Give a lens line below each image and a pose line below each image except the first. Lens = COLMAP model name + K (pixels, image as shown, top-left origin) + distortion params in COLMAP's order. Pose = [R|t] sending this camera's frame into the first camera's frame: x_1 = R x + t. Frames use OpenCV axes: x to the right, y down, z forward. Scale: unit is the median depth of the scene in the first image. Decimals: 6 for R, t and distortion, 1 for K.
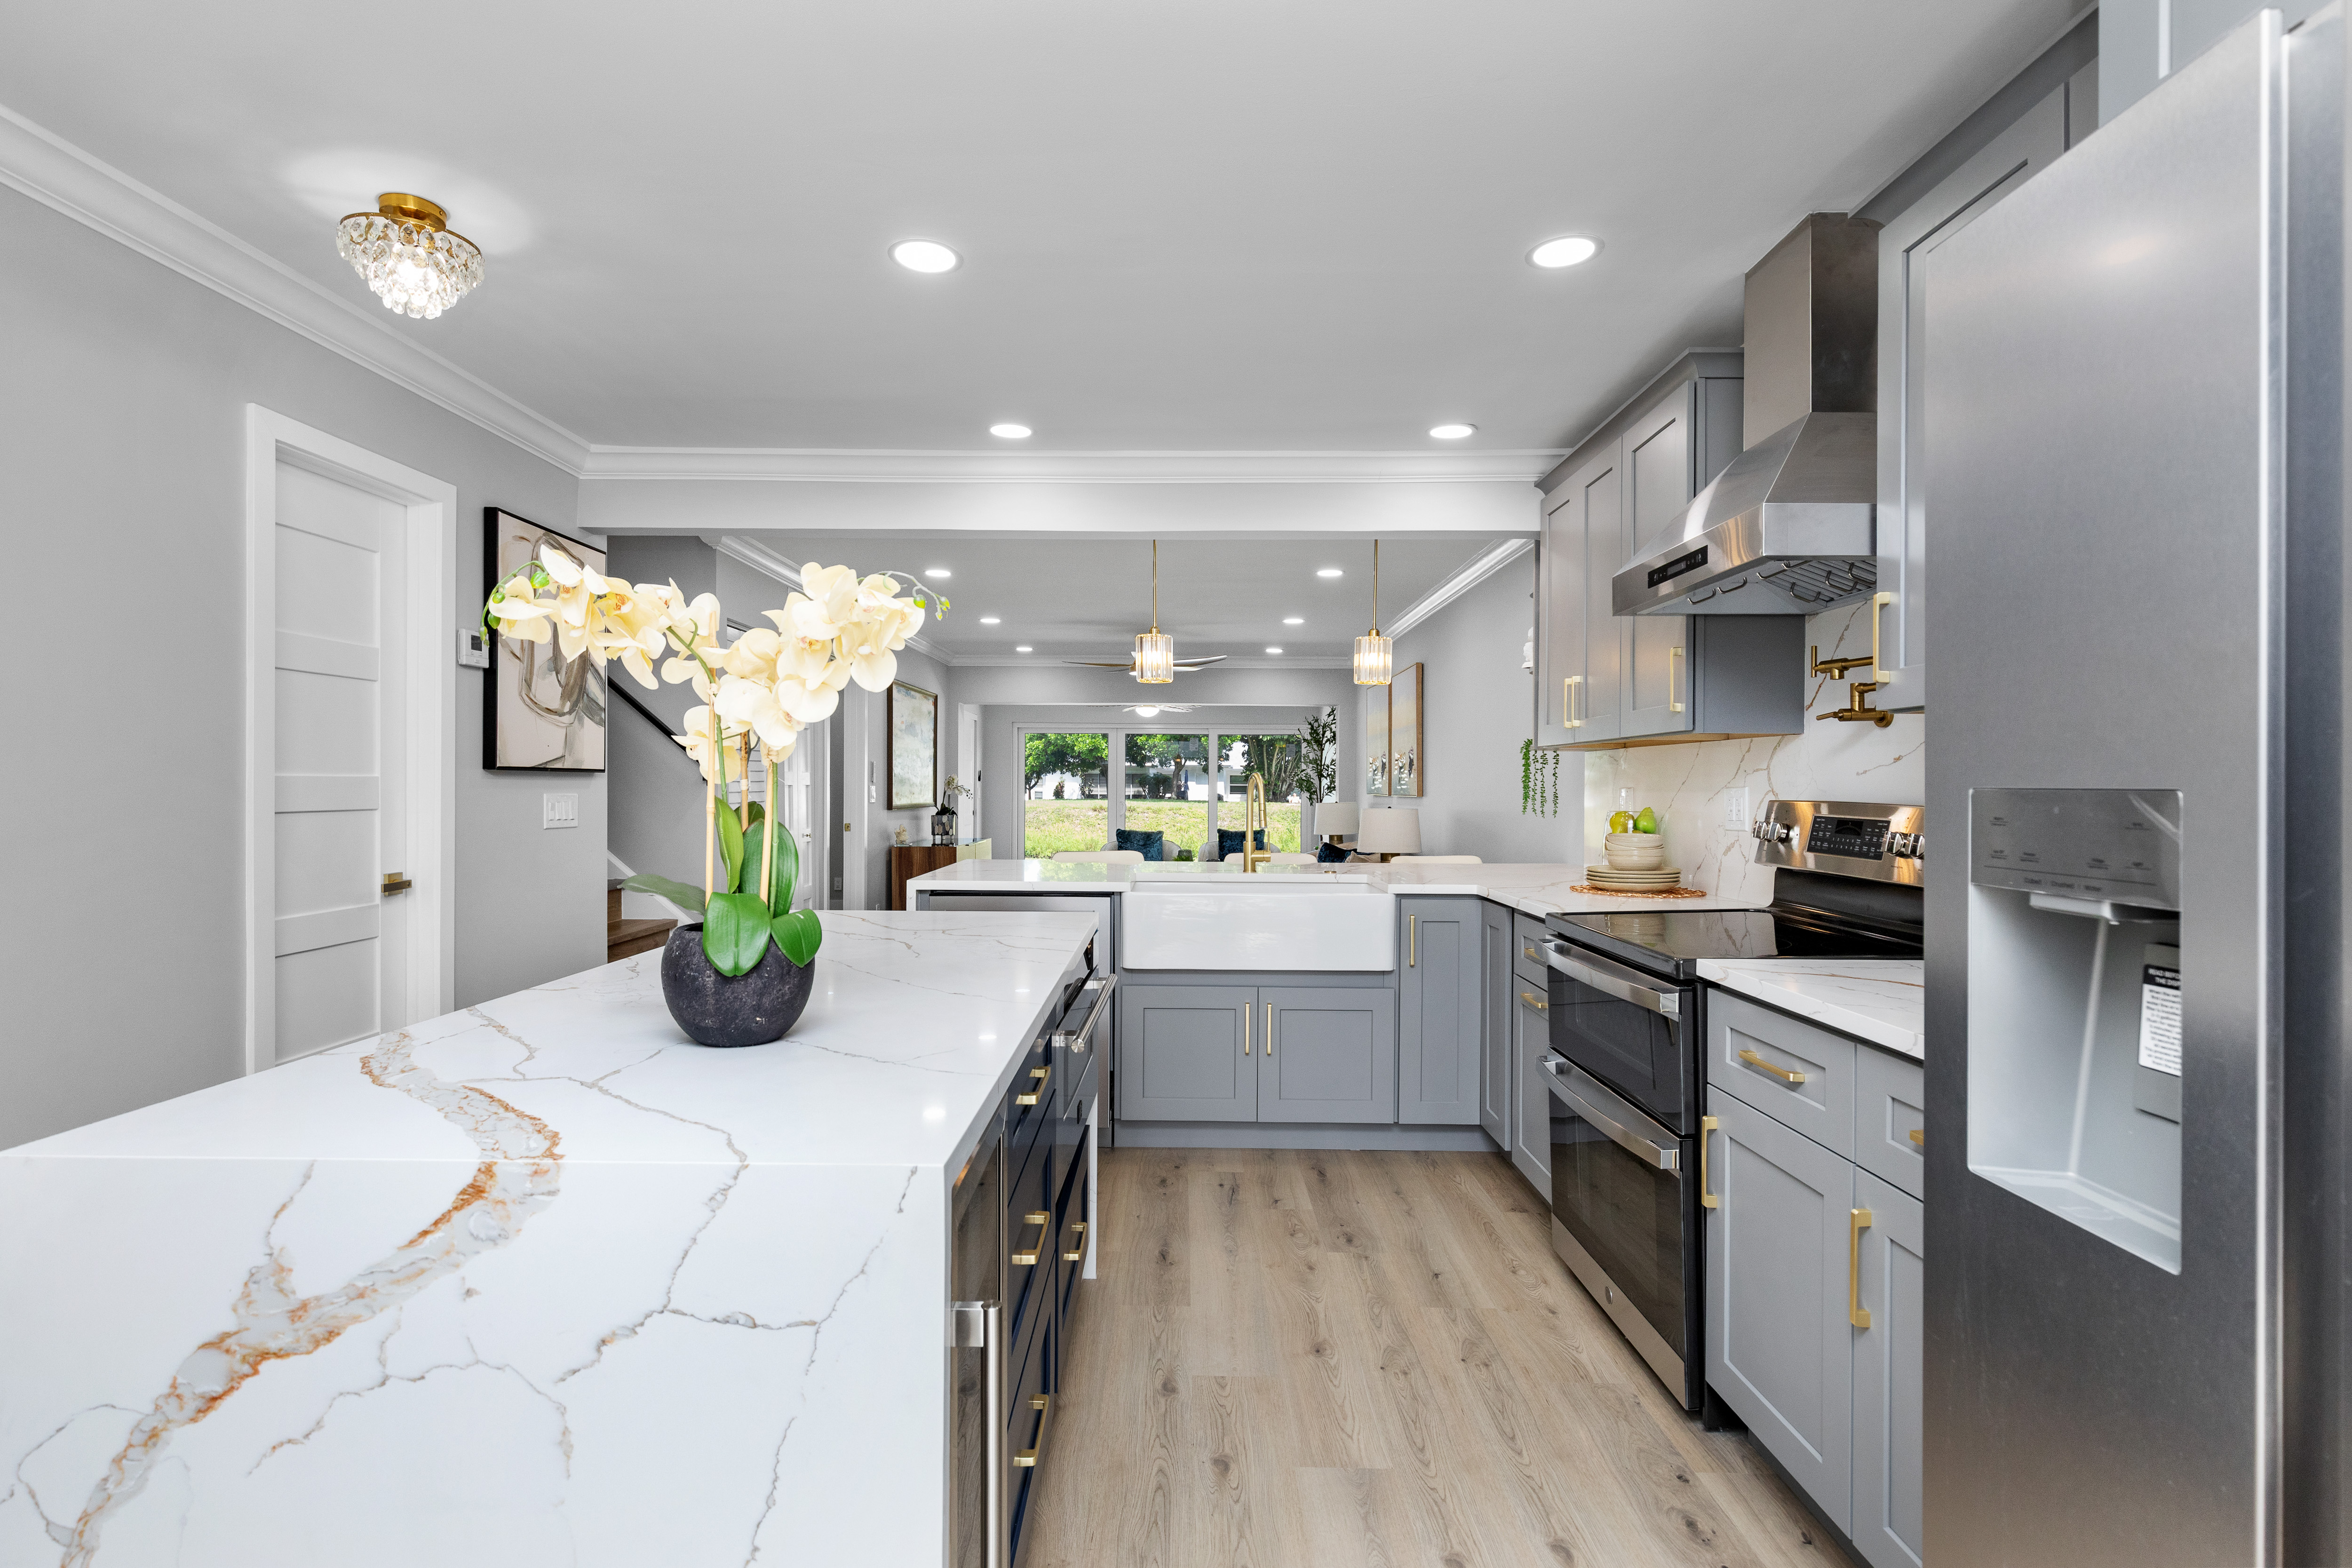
lens RADIAL K [[1106.8, 0, 1167.9], [0, 1106.8, 791.6], [0, 0, 1]] dist [-0.000272, -0.000955]
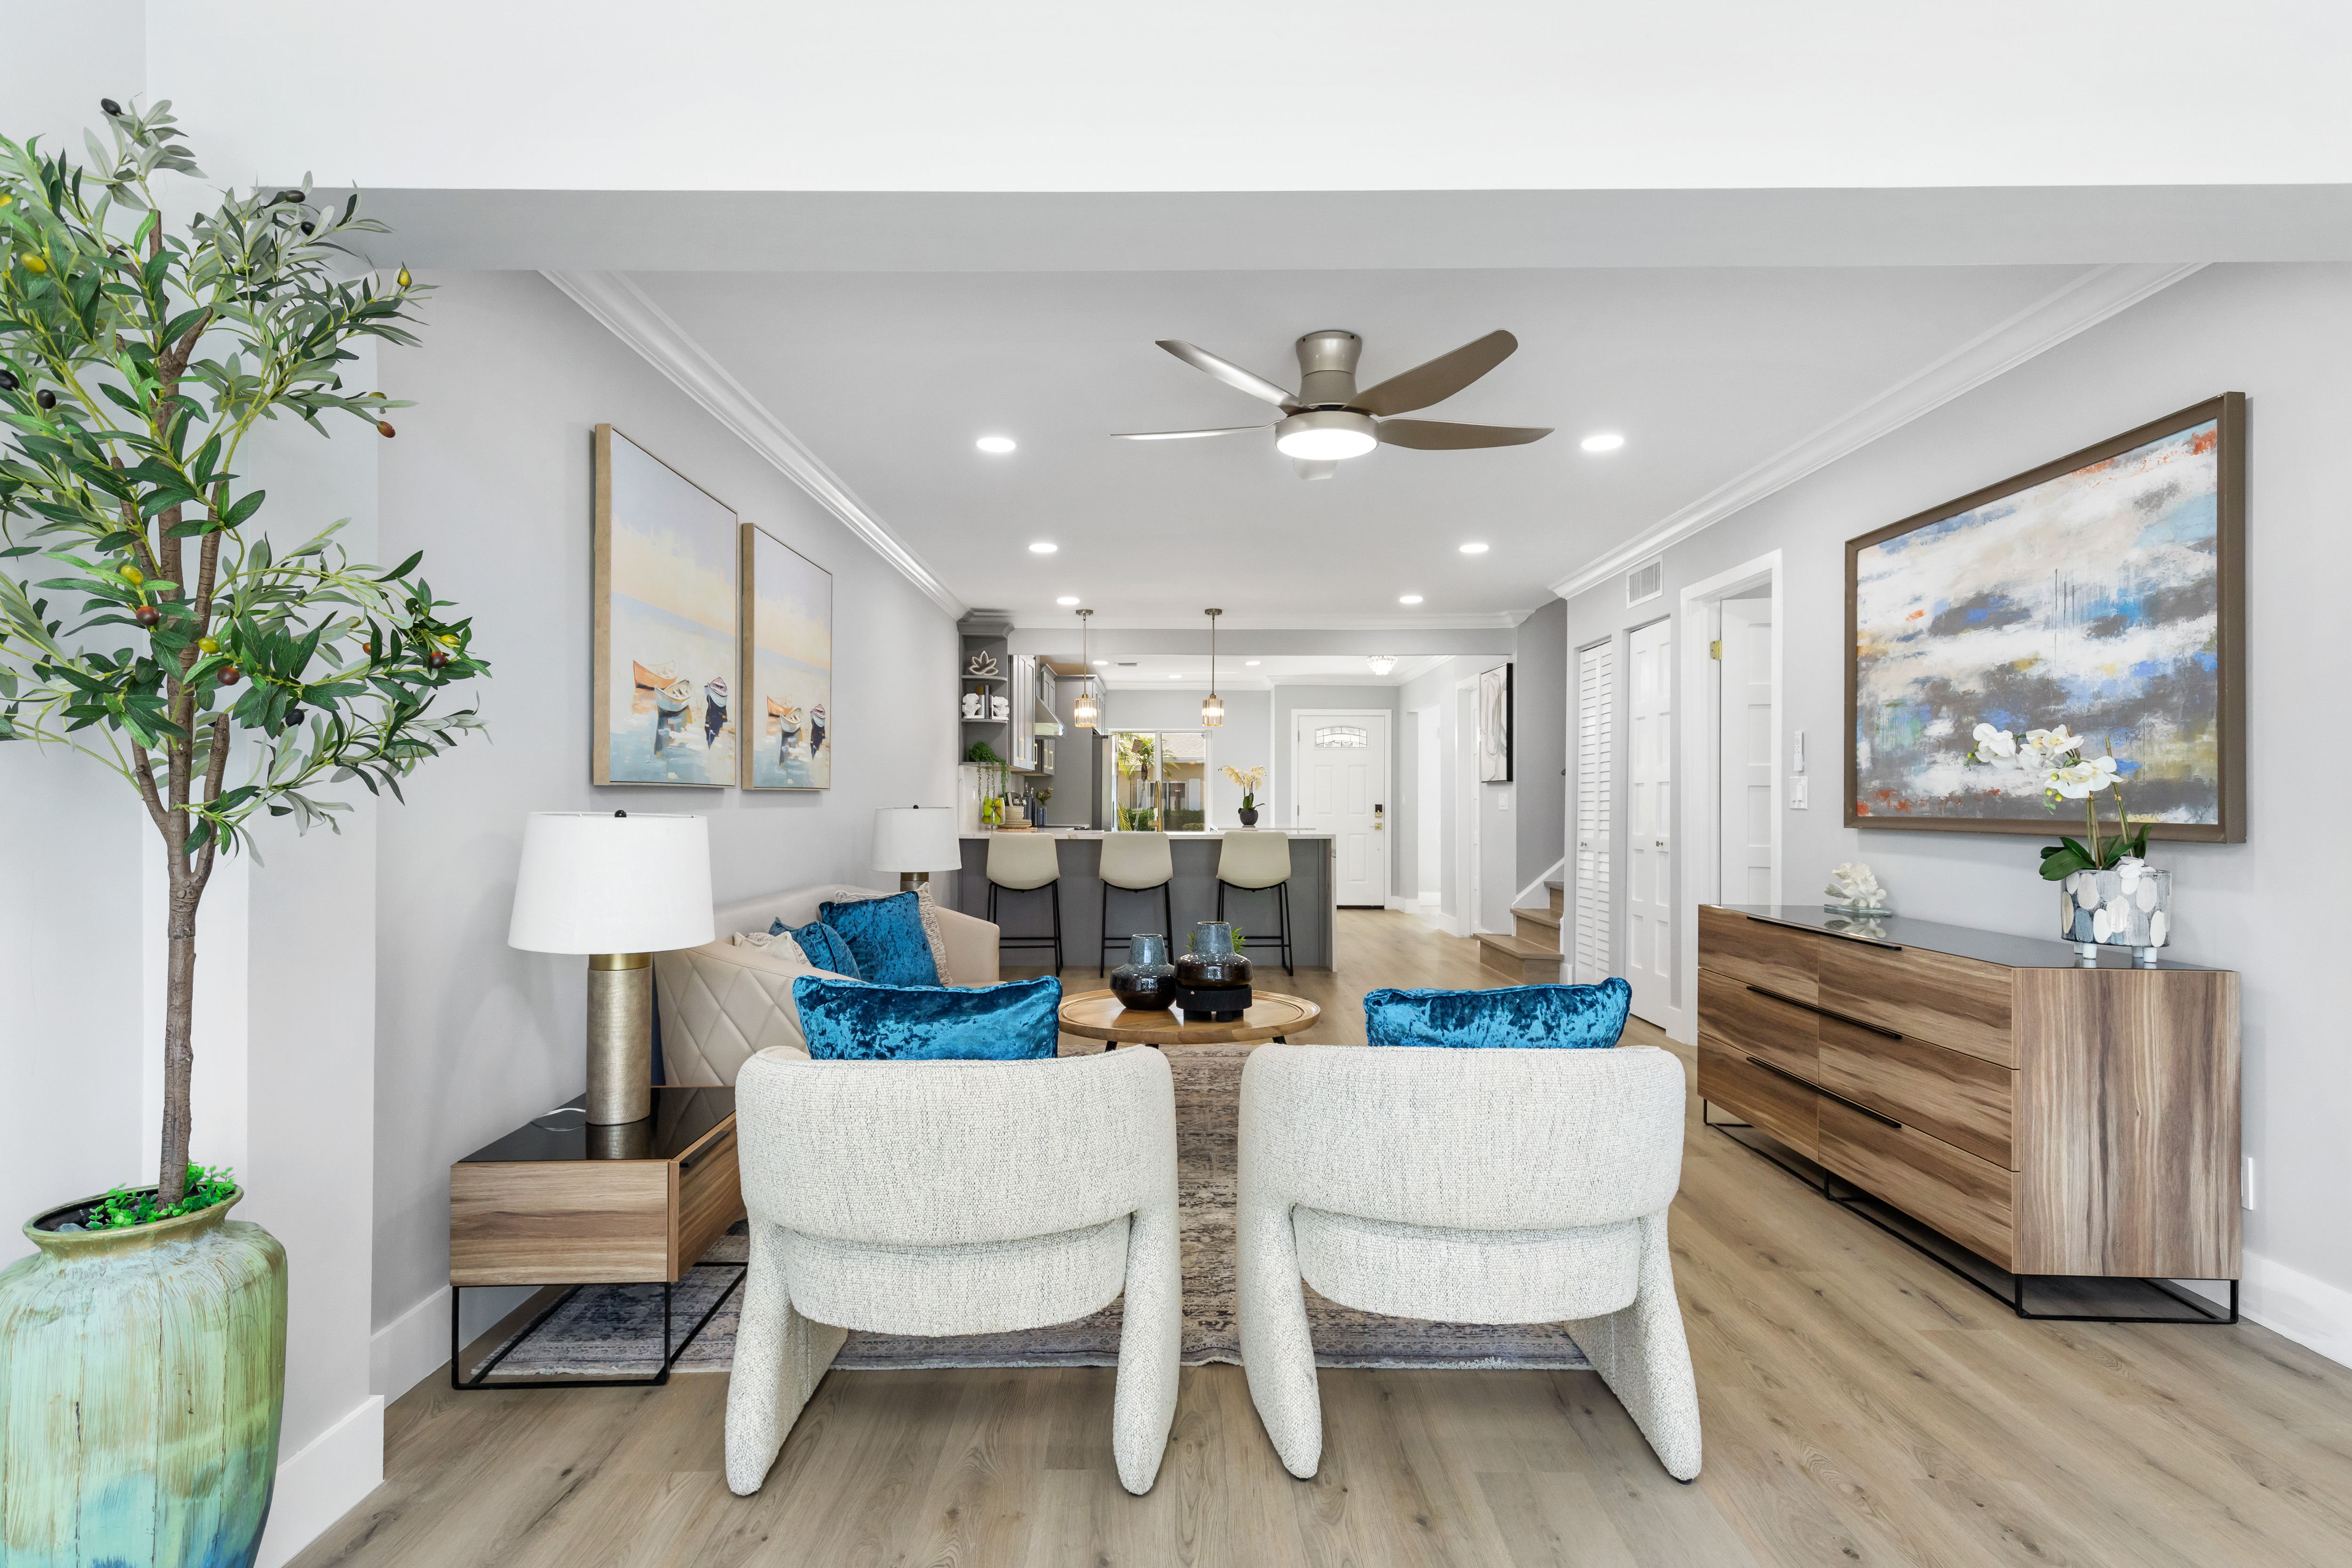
lens RADIAL K [[1191.9, 0, 1167.2], [0, 1191.9, 797.6], [0, 0, 1]] dist [0.003622, -0.000067]
pose [[-0.999951, -0.007185, -0.006848, 0.028451], [-0.007201, 0.999971, 0.002403, 0.003727], [0.006831, 0.002453, -0.999974, 1.138477]]
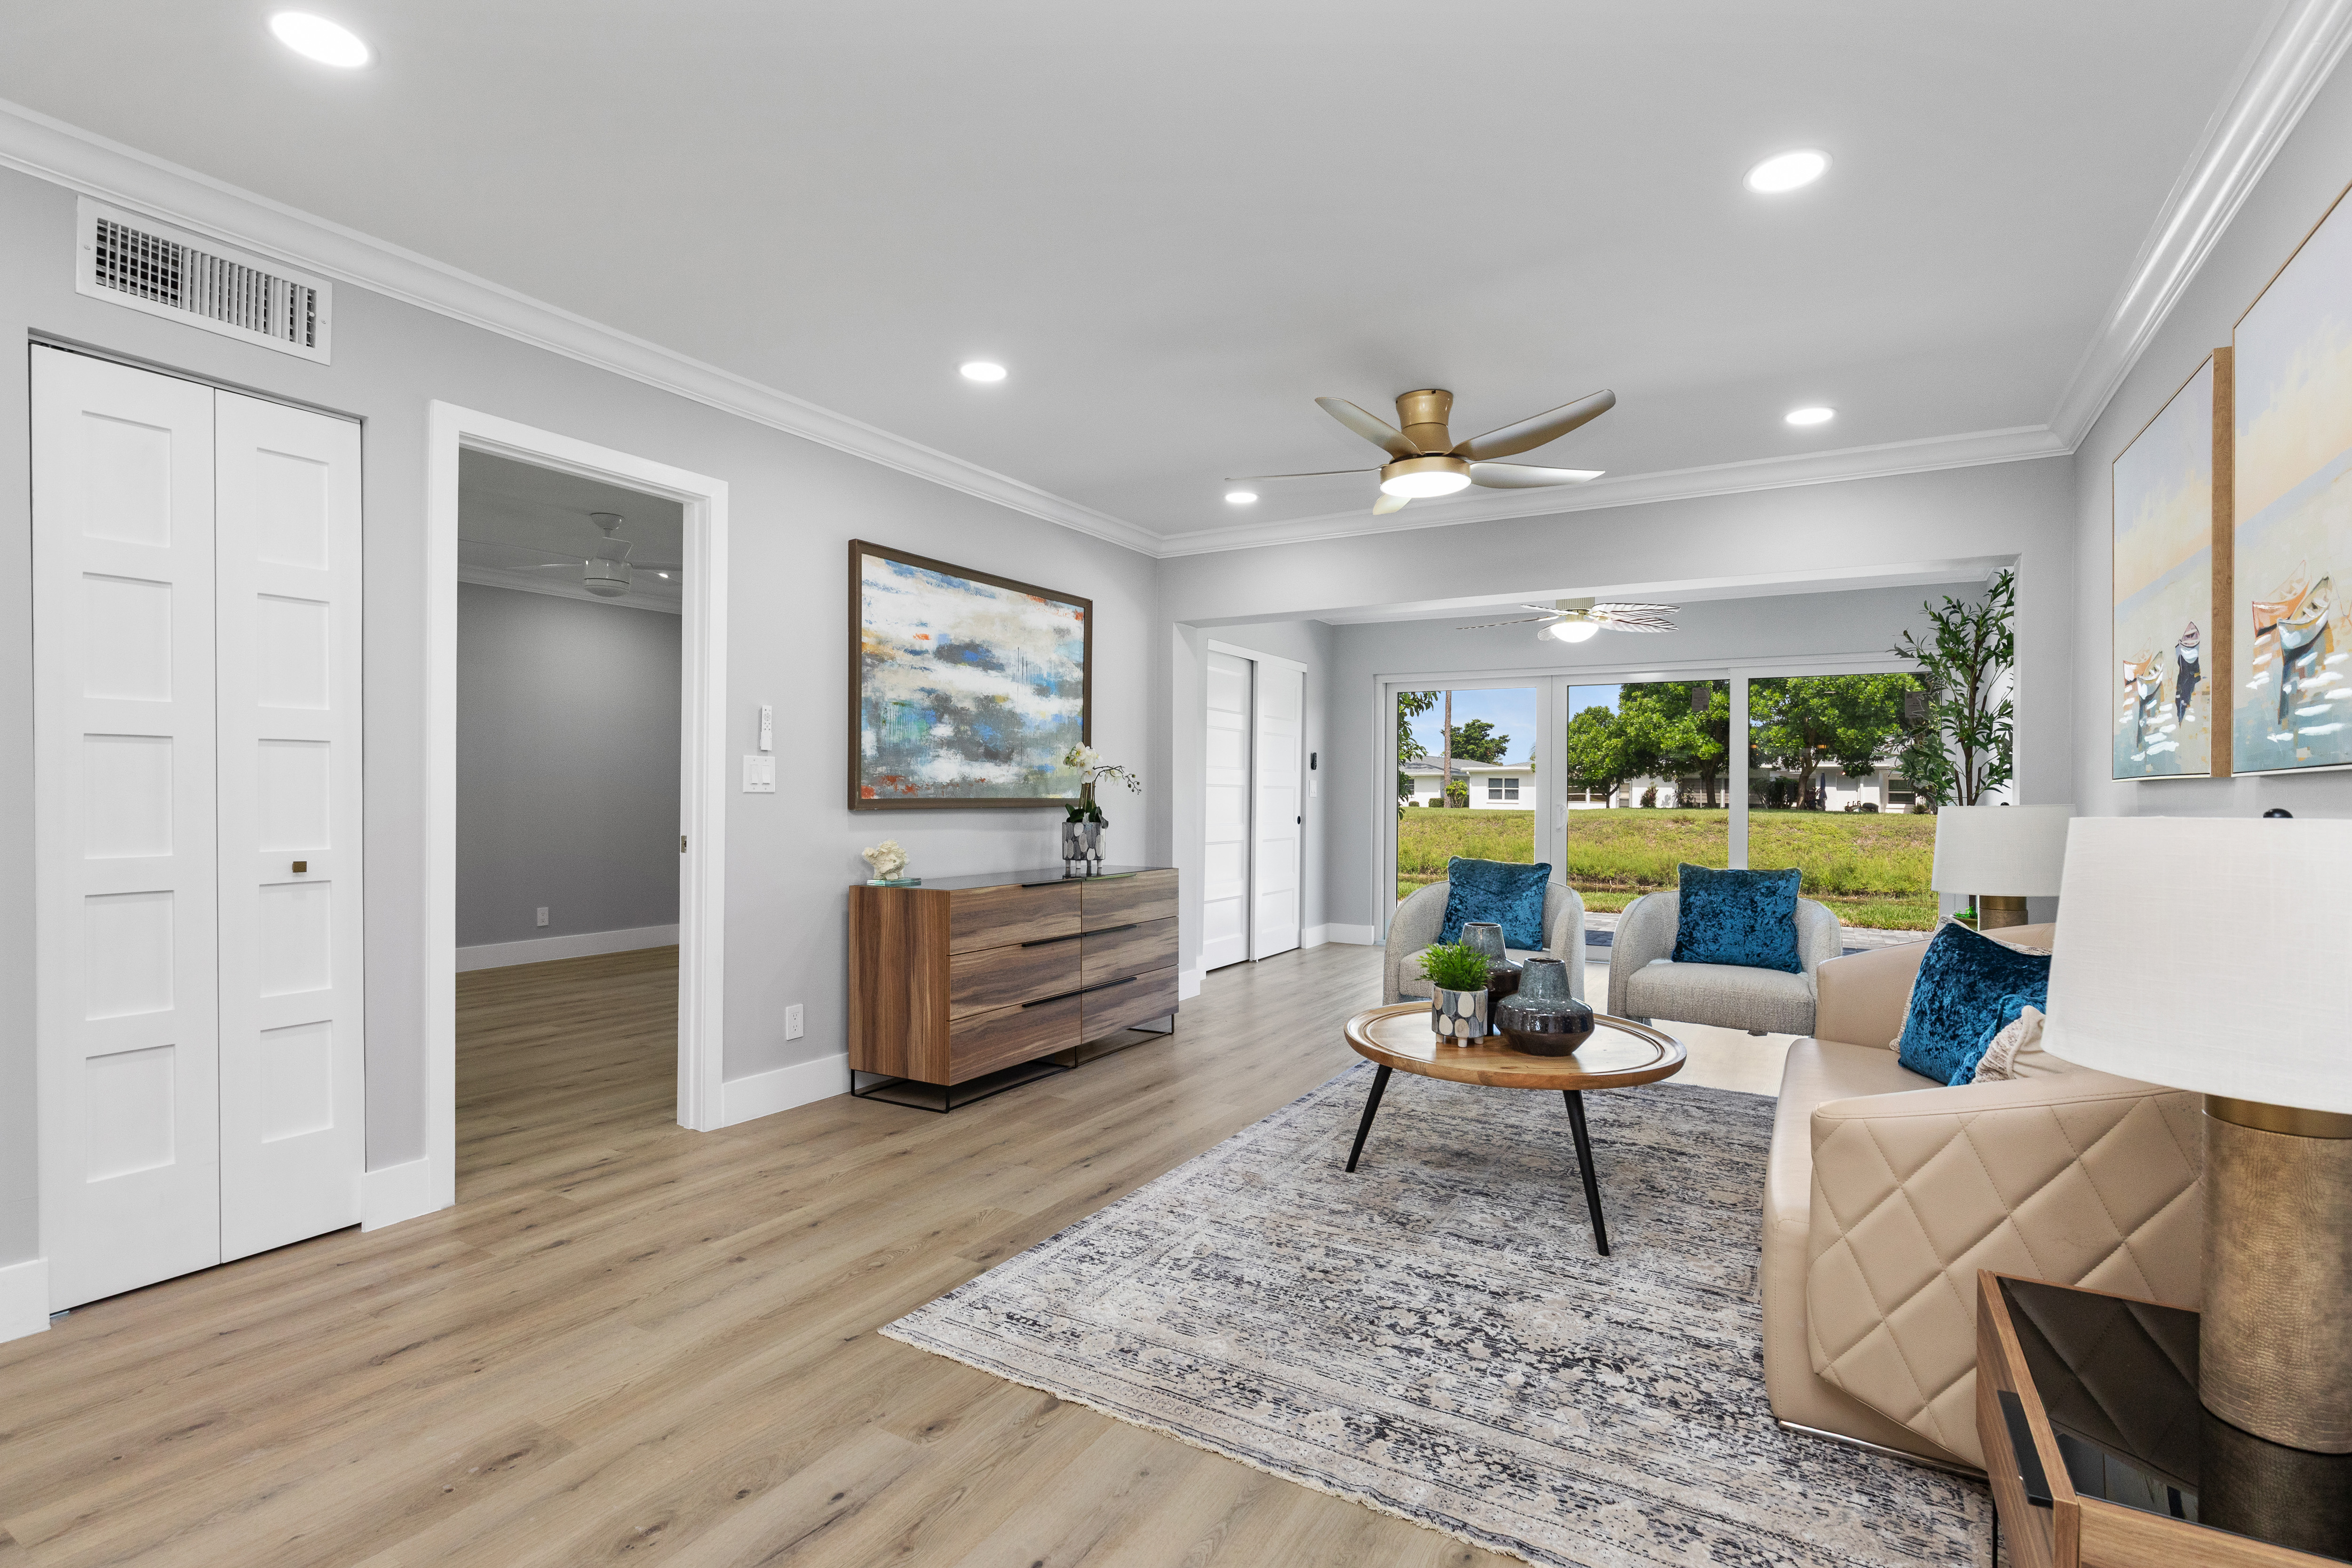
lens RADIAL K [[1106.8, 0, 1167.9], [0, 1106.8, 791.6], [0, 0, 1]] dist [-0.000272, -0.000955]
pose [[0.862132, 0.002066, -0.506679, 0.089325], [-0.005823, 0.999966, -0.005831, 0.008028], [0.506650, 0.007977, 0.862115, 0.493265]]
